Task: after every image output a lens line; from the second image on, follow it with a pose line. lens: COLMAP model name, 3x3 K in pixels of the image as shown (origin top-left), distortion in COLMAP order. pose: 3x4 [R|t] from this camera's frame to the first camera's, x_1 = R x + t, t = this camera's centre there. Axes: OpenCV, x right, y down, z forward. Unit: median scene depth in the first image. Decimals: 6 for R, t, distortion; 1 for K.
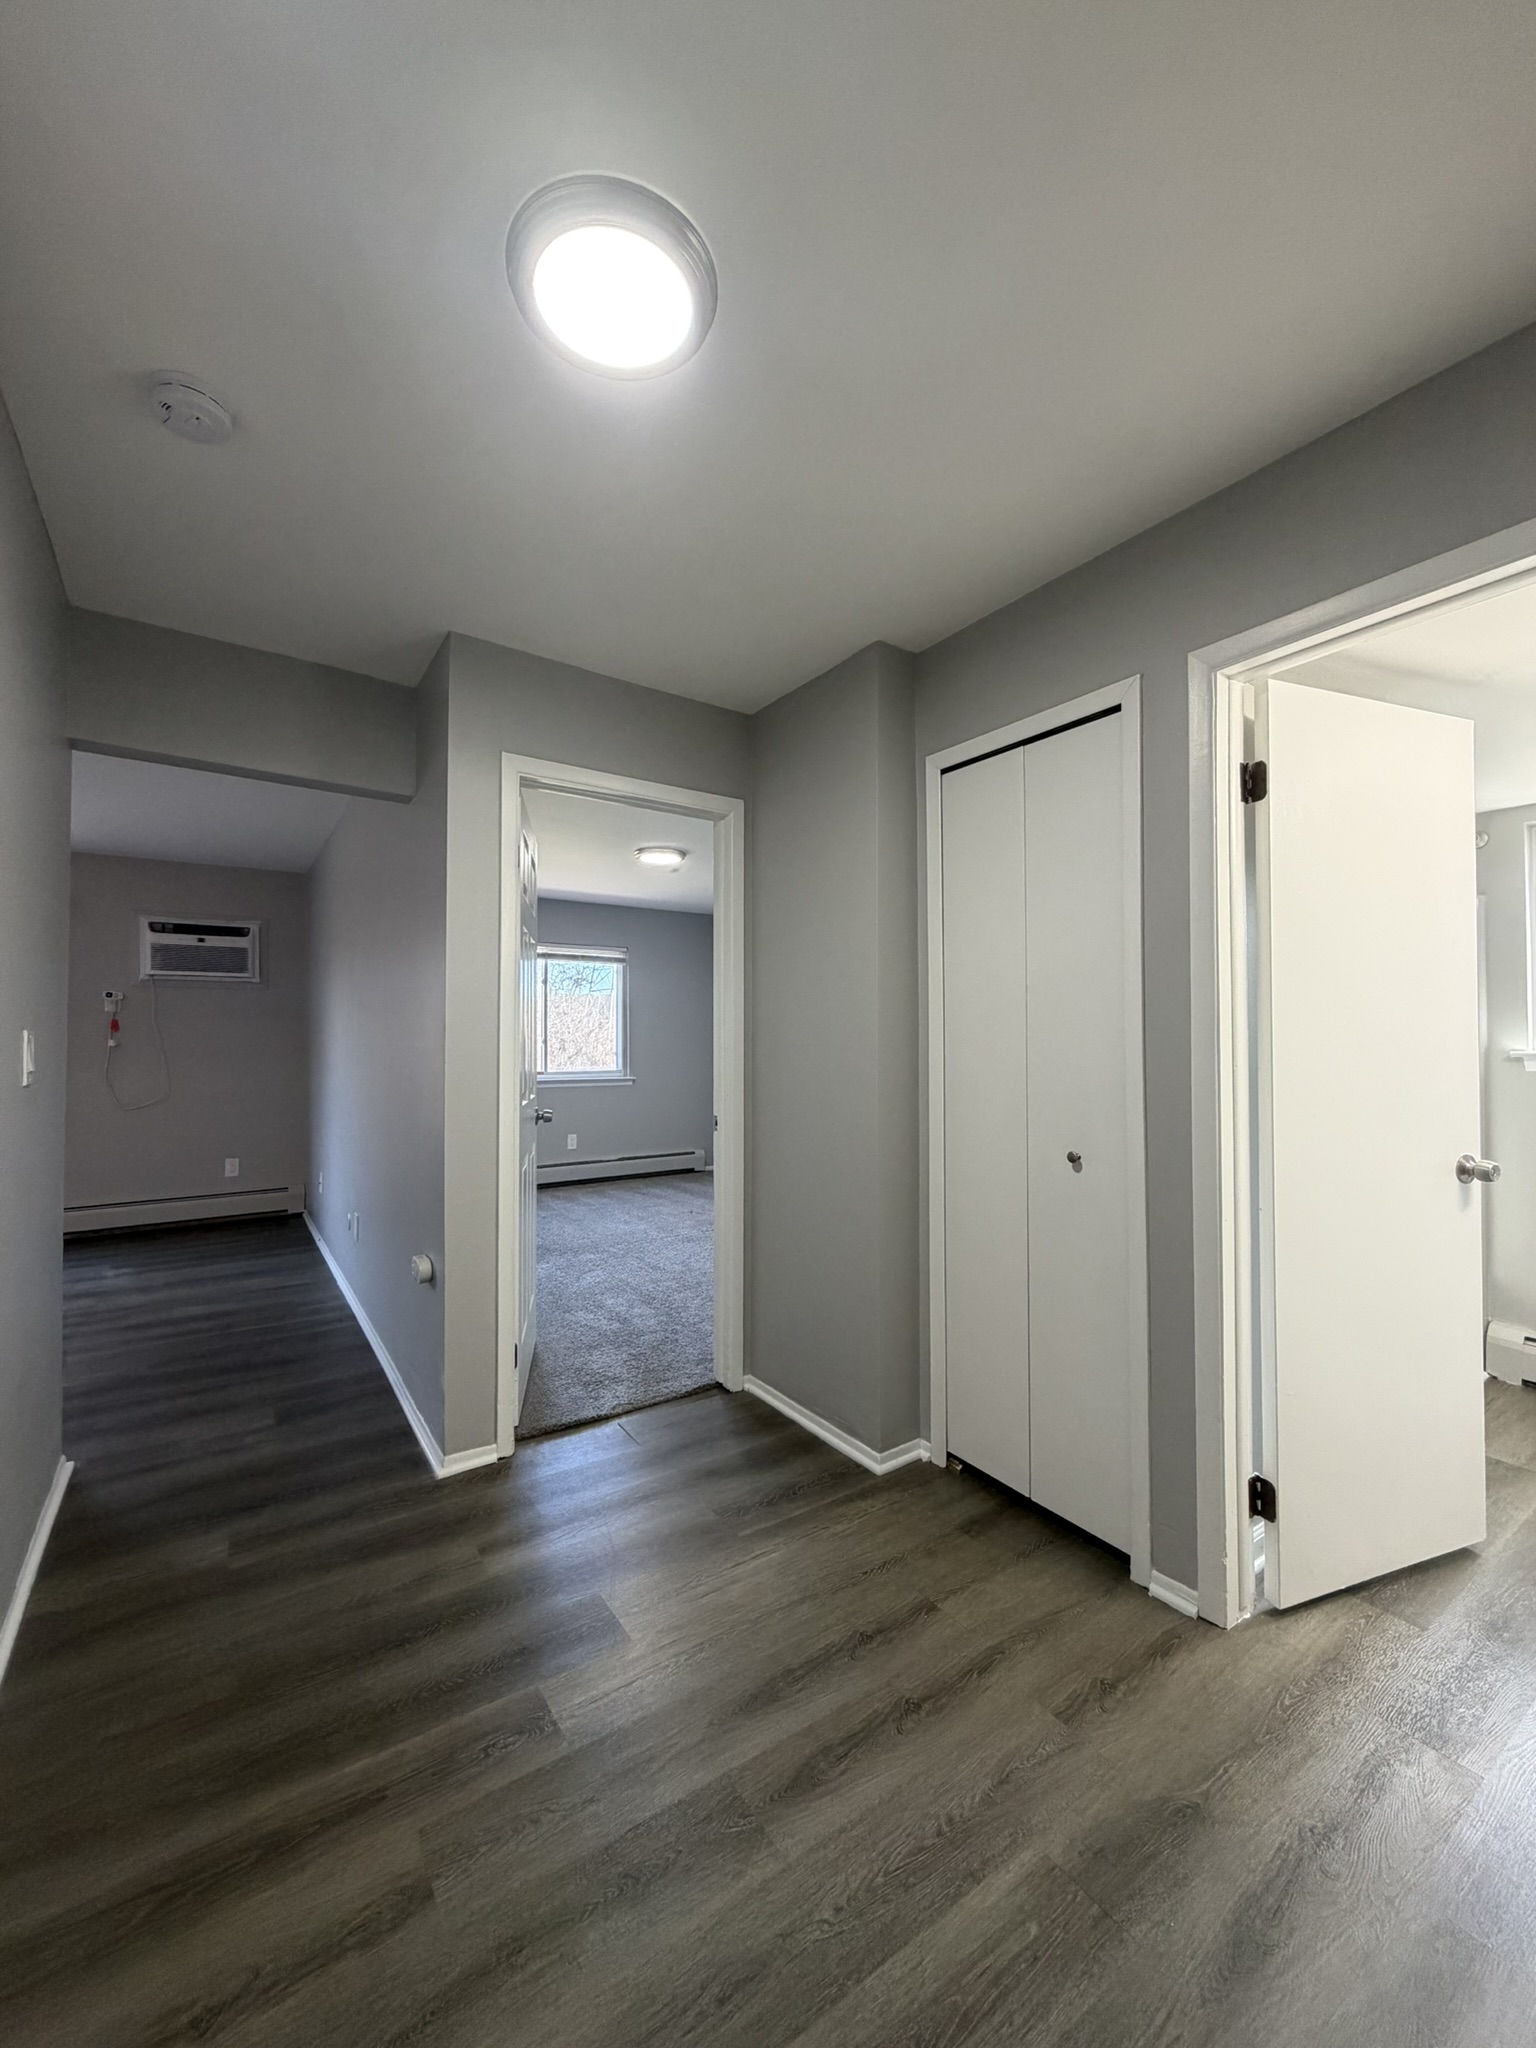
lens RADIAL K [[828.1, 0, 768.0], [0, 828.1, 1024.0], [0, 0, 1]] dist [0.018471, -0.000041]
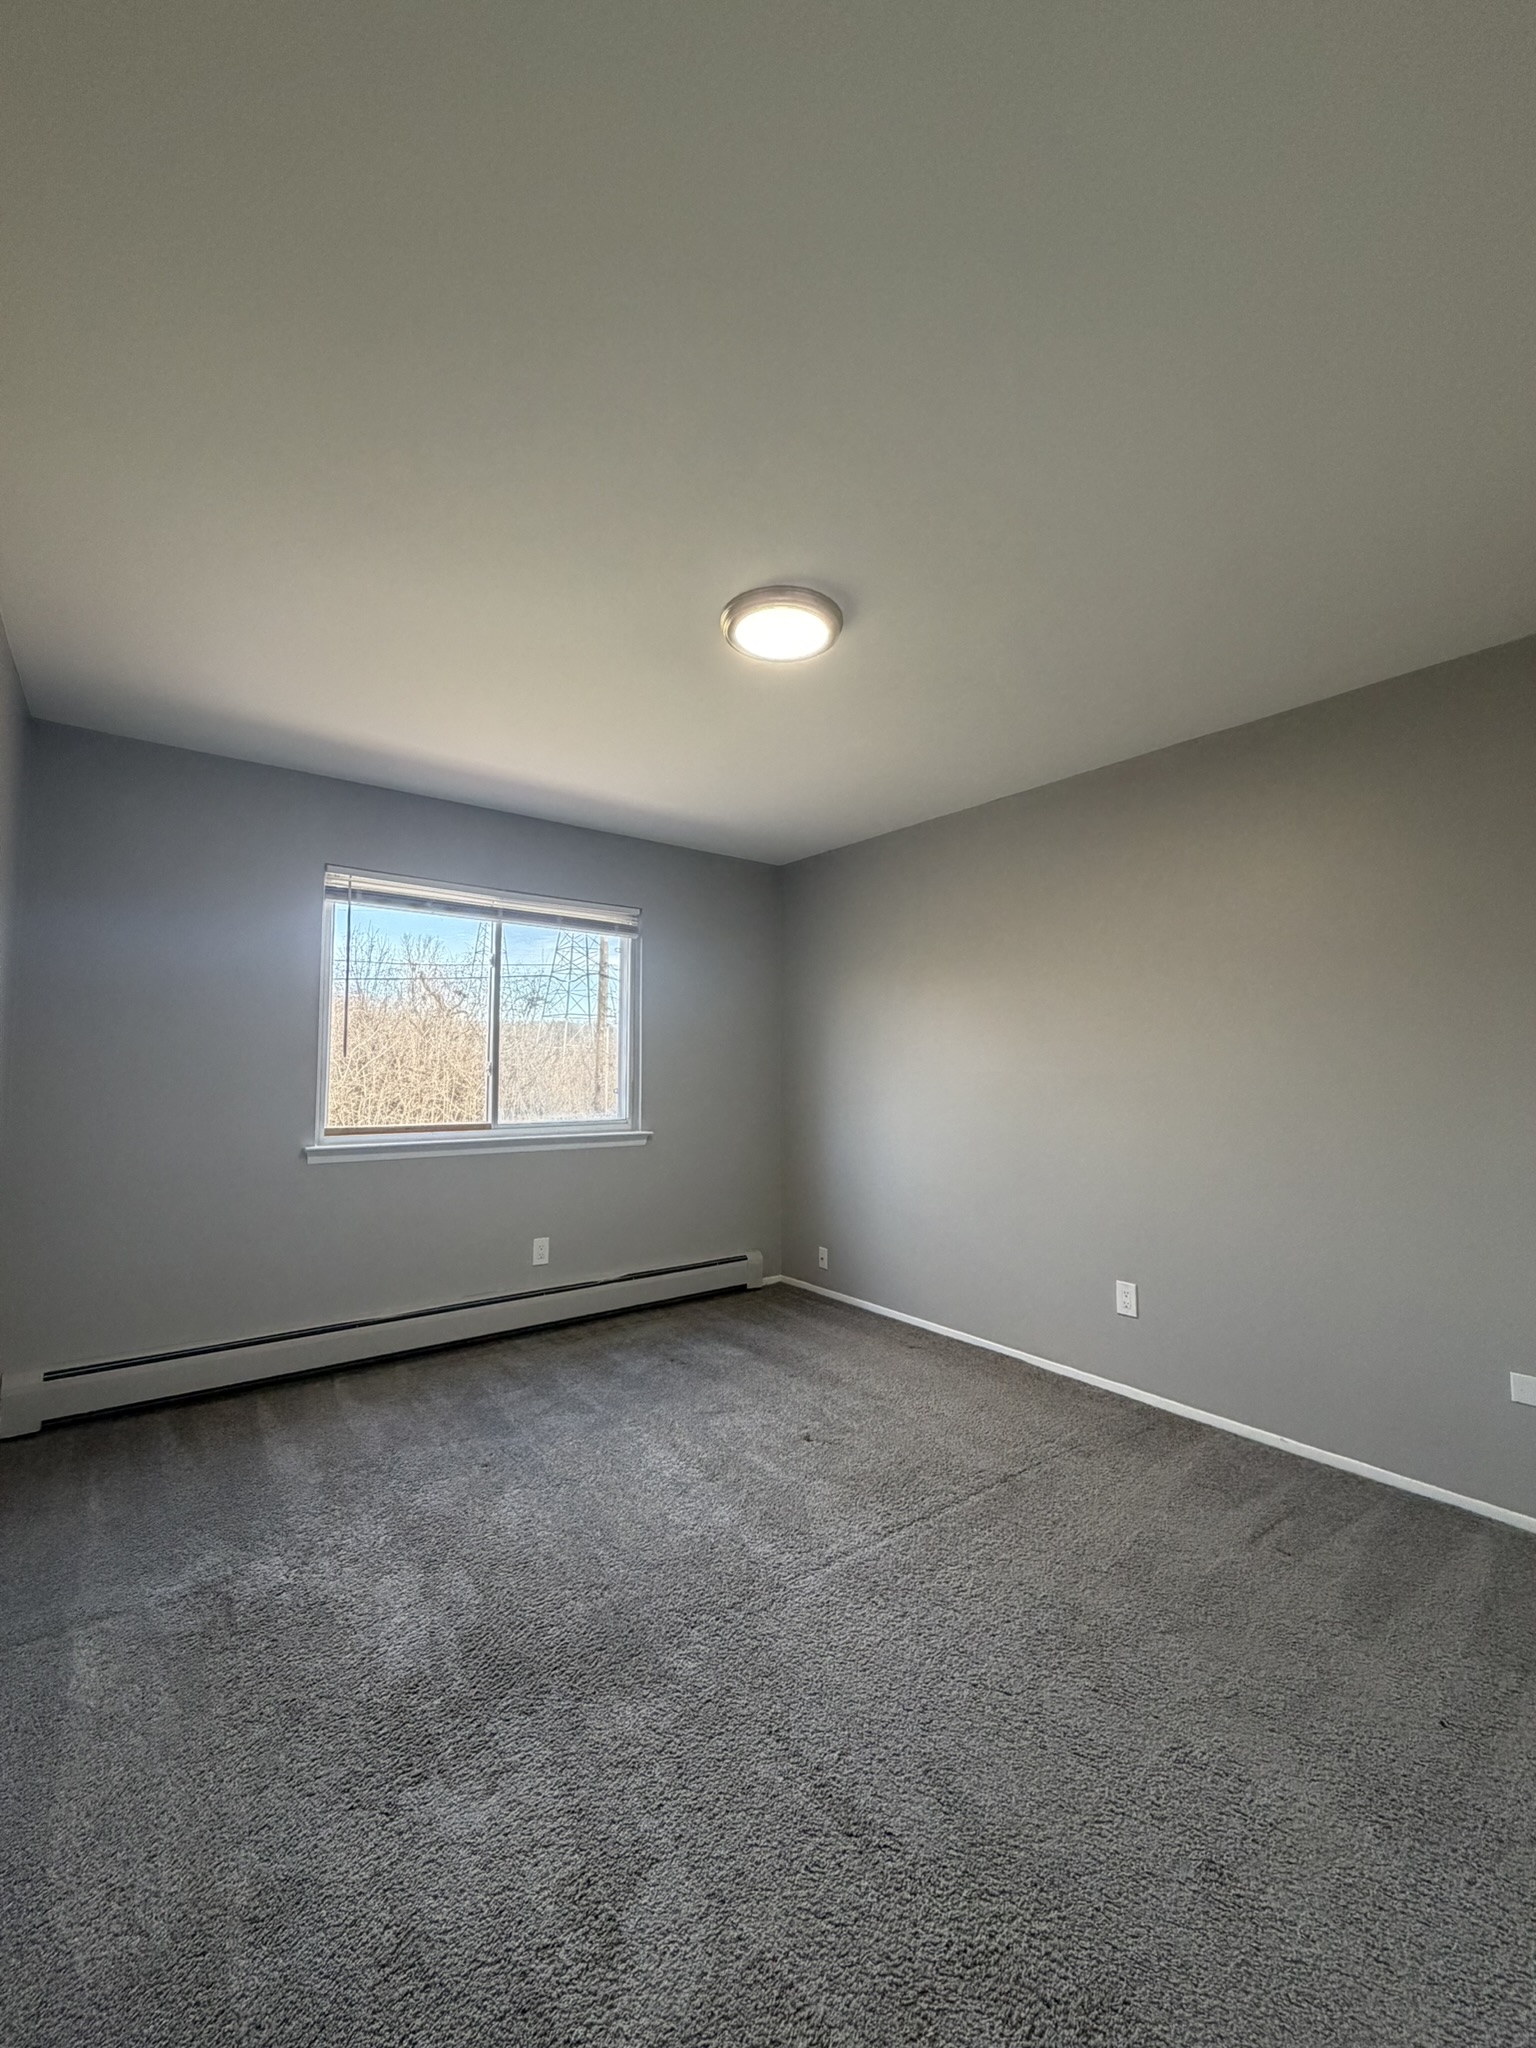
lens RADIAL K [[828.1, 0, 768.0], [0, 828.1, 1024.0], [0, 0, 1]] dist [0.018471, -0.000041]
pose [[0.998408, 0.004675, 0.056218, -0.112206], [-0.002731, 0.999397, -0.034604, 0.009117], [-0.056346, 0.034395, 0.997819, 0.416559]]
